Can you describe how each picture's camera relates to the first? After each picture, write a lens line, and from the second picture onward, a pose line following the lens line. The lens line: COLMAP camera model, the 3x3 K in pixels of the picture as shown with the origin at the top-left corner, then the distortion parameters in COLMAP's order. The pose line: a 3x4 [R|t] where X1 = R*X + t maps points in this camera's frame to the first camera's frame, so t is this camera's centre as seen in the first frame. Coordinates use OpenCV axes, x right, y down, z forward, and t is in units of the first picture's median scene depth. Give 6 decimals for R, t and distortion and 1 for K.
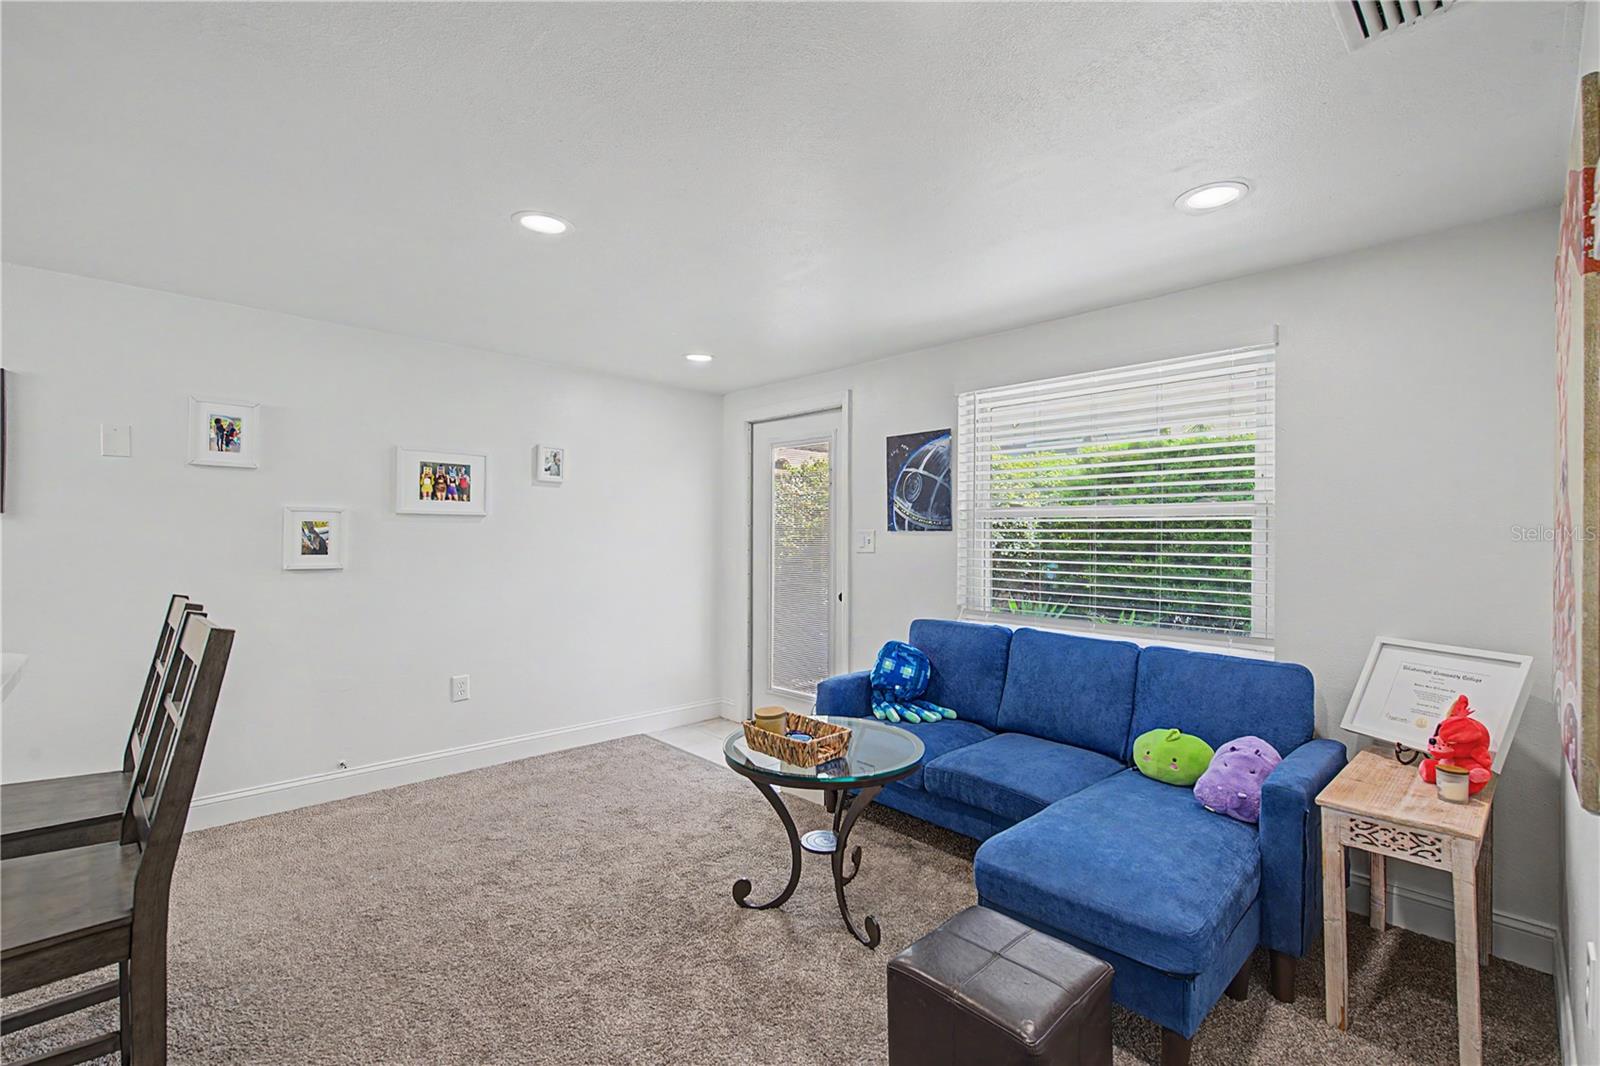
lens RADIAL K [[697.5, 0, 795.6], [0, 697.5, 540.7], [0, 0, 1]] dist [0.000824, -0.000046]
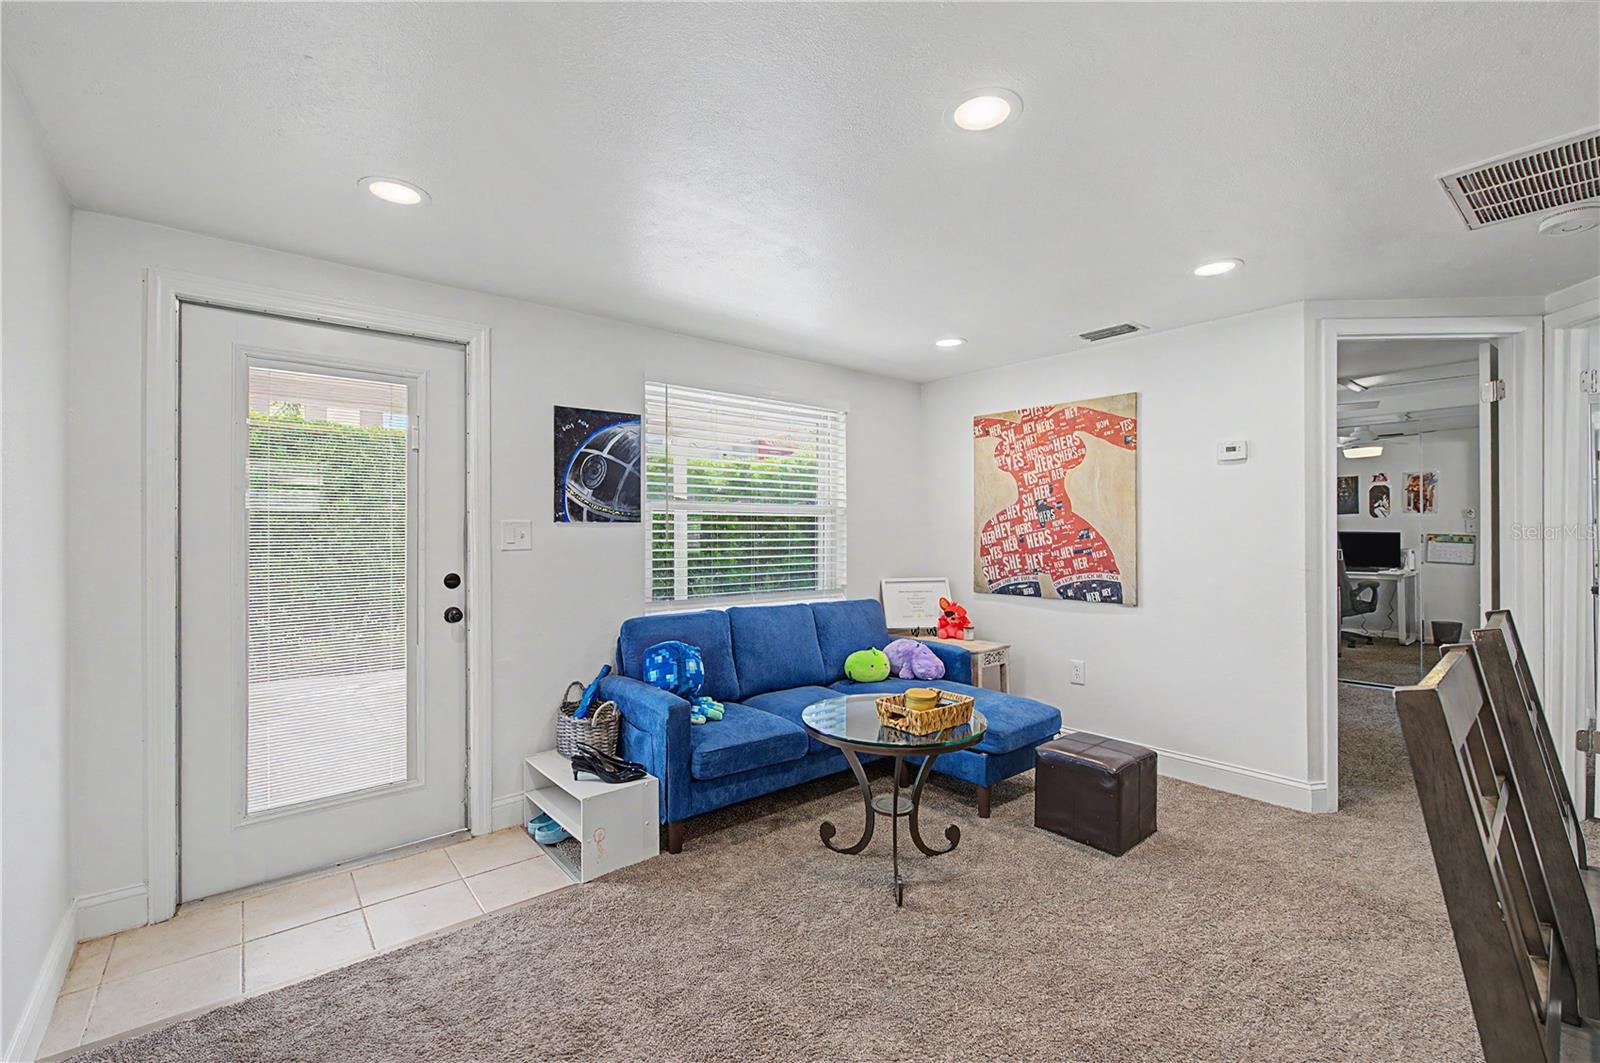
lens RADIAL K [[698.5, 0, 801.1], [0, 698.5, 528.2], [0, 0, 1]] dist [0.007547, -0.006639]
pose [[0.057658, -0.004788, 0.998325, -0.700299], [0.007304, 0.999964, 0.004374, -0.008208], [-0.998310, 0.007040, 0.057691, 0.704821]]
